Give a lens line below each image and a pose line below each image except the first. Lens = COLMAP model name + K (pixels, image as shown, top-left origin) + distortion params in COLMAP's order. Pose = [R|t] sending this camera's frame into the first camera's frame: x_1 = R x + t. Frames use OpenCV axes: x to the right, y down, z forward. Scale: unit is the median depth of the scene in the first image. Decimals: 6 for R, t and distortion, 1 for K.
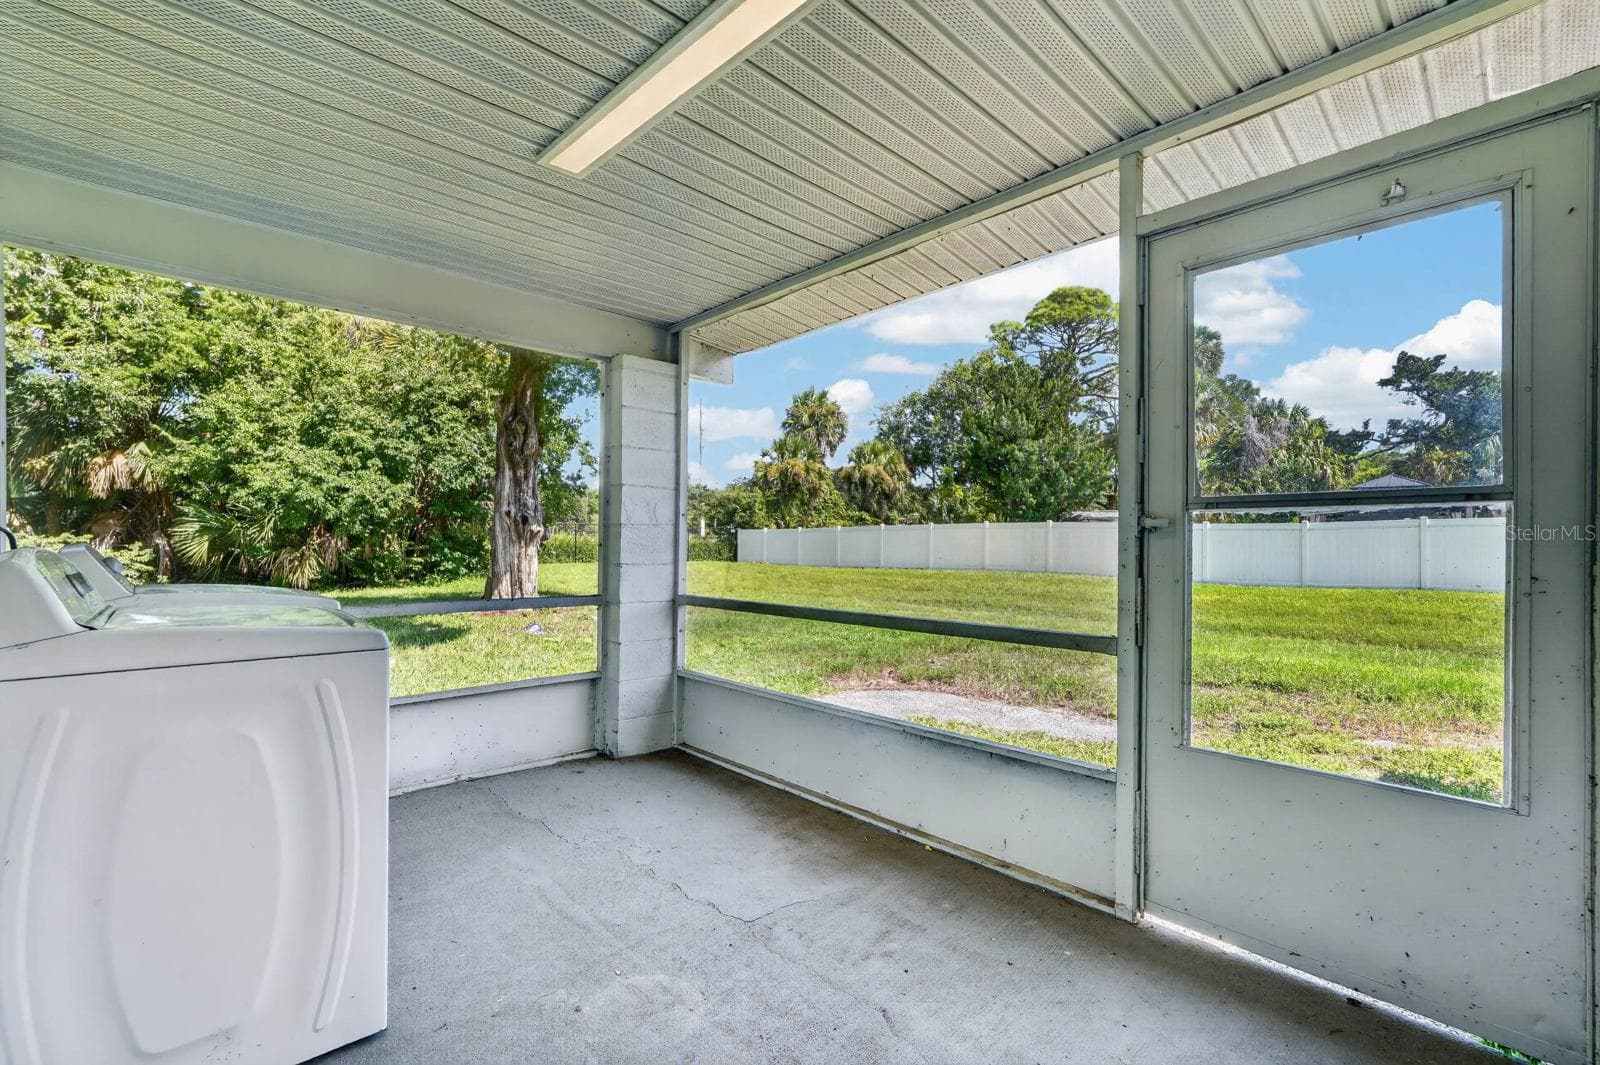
lens RADIAL K [[699.6, 0, 800.0], [0, 699.6, 532.5], [0, 0, 1]] dist [0.000805, 0.000364]
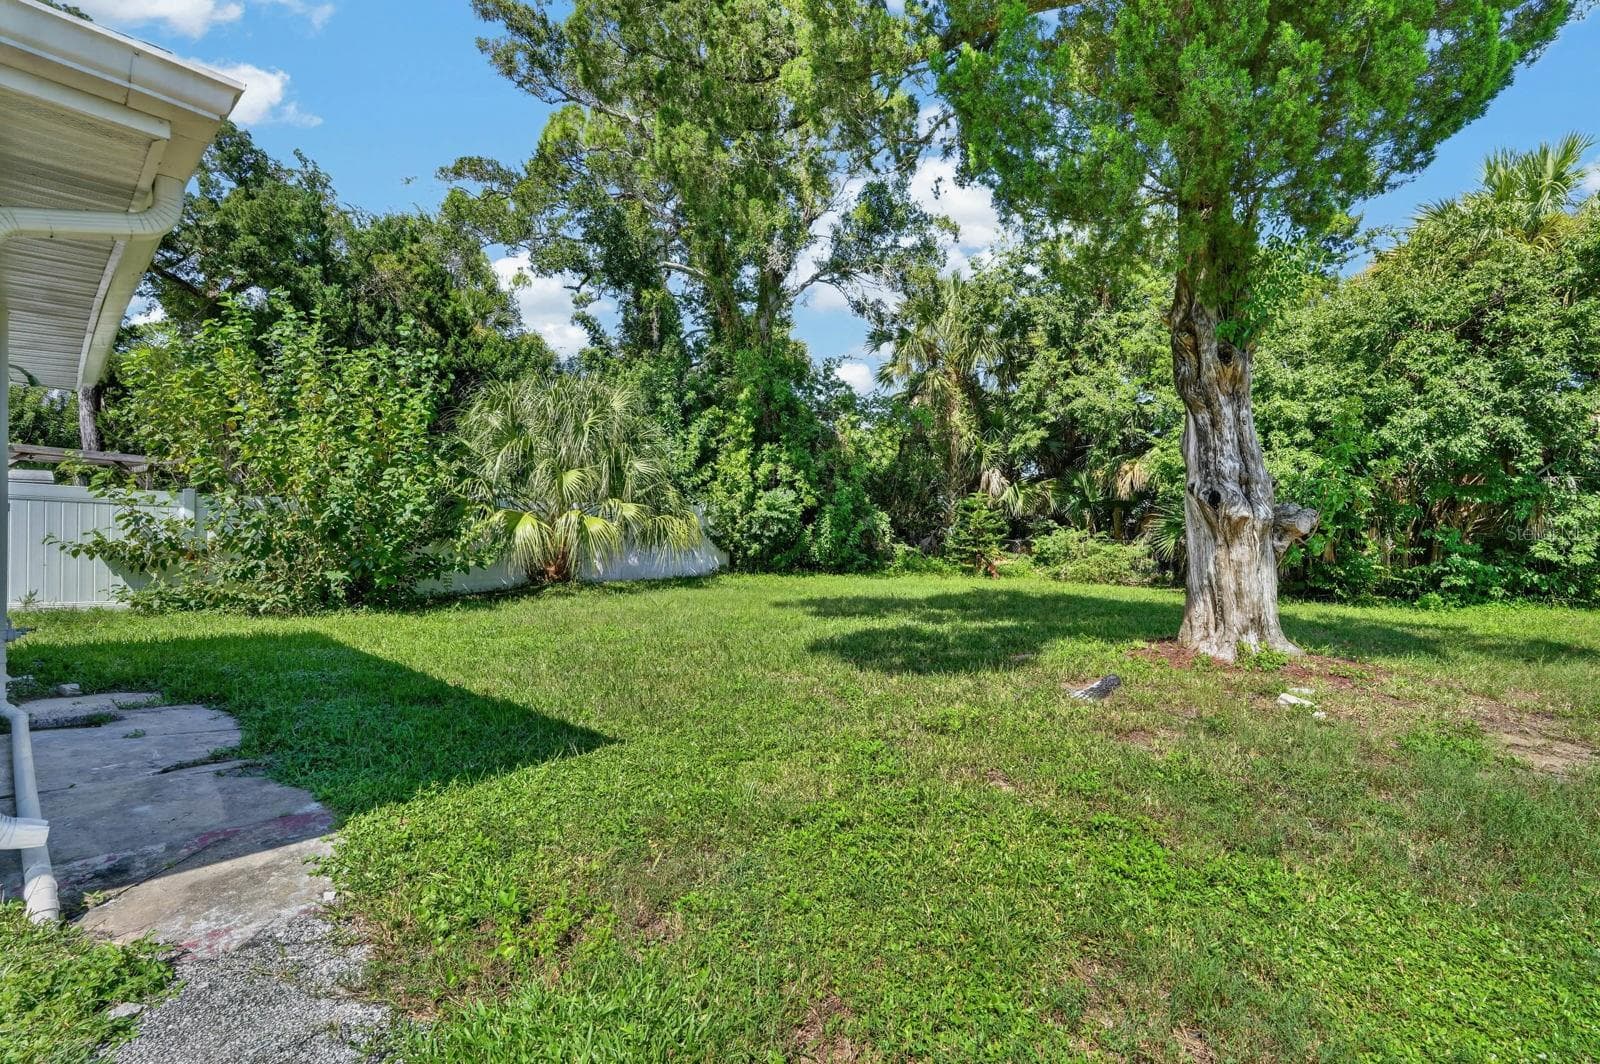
lens RADIAL K [[699.6, 0, 800.0], [0, 699.6, 532.0], [0, 0, 1]] dist [0.000805, 0.000364]
pose [[0.078968, -0.001633, -0.996876, 0.054252], [-0.004617, 0.999987, -0.002004, 0.004229], [0.996866, 0.004761, 0.078959, 0.224172]]
